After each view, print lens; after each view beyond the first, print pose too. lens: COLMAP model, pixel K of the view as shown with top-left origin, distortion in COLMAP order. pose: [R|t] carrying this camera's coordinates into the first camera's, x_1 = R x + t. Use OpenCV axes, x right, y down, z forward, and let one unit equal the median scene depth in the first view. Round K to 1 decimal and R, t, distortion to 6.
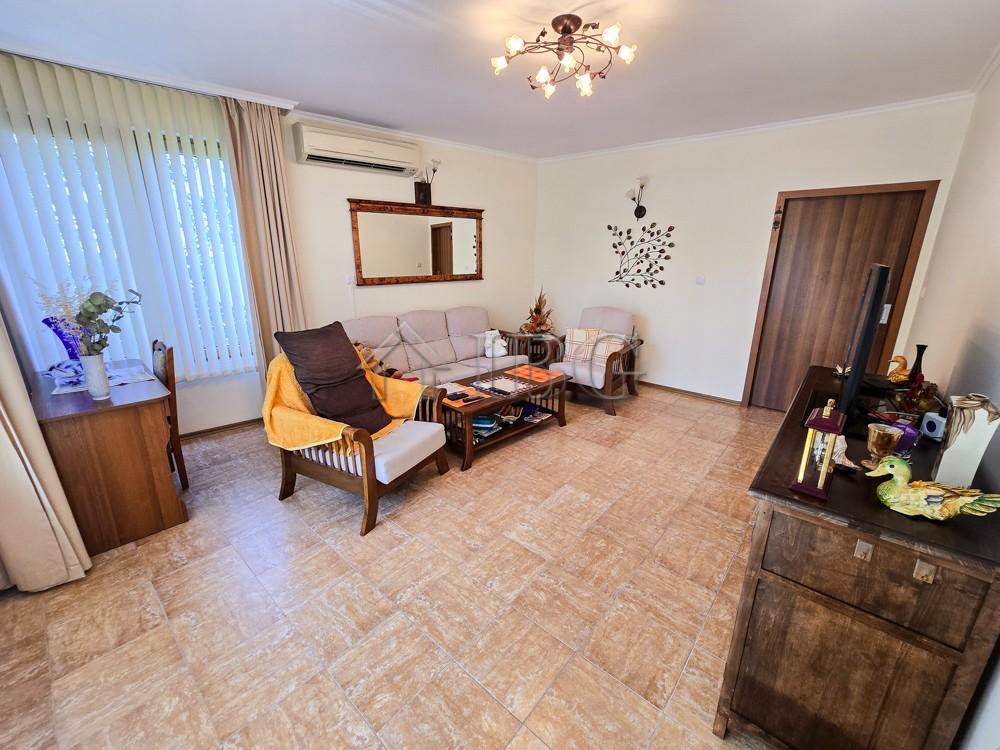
lens RADIAL K [[409.4, 0, 500.6], [0, 409.4, 369.1], [0, 0, 1]] dist [-0.002903, -0.000352]
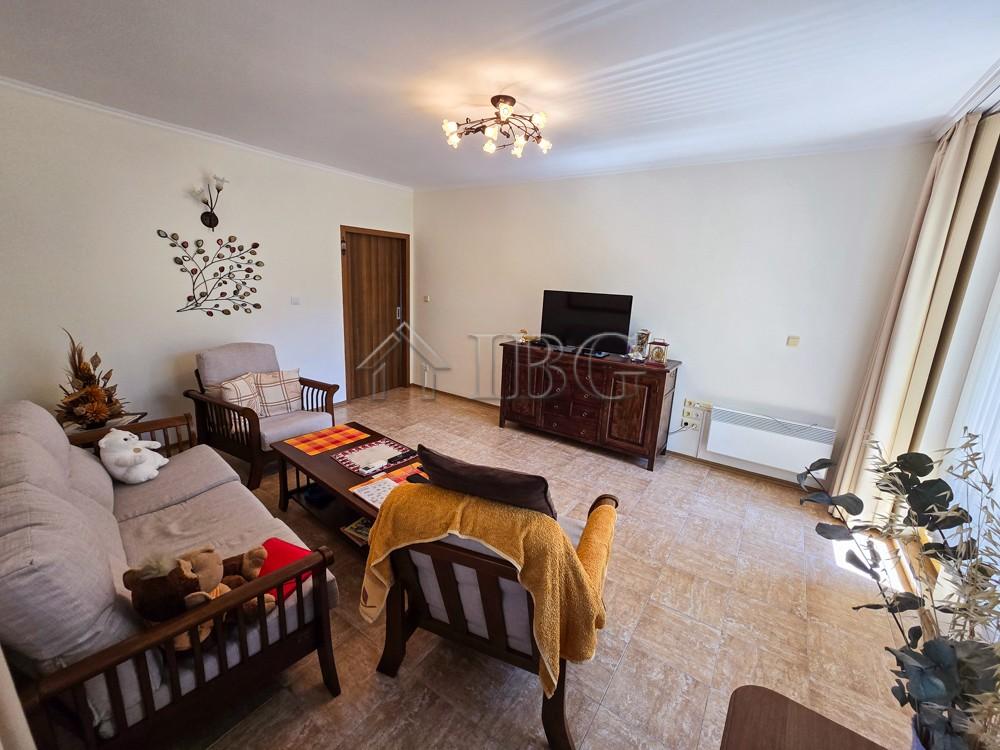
lens RADIAL K [[409.4, 0, 500.6], [0, 409.4, 369.1], [0, 0, 1]] dist [-0.002903, -0.000352]
pose [[-0.098668, -0.236220, 0.966677, -0.532096], [0.227607, 0.940309, 0.253008, -0.187418], [-0.968741, 0.244987, -0.039013, 0.563228]]
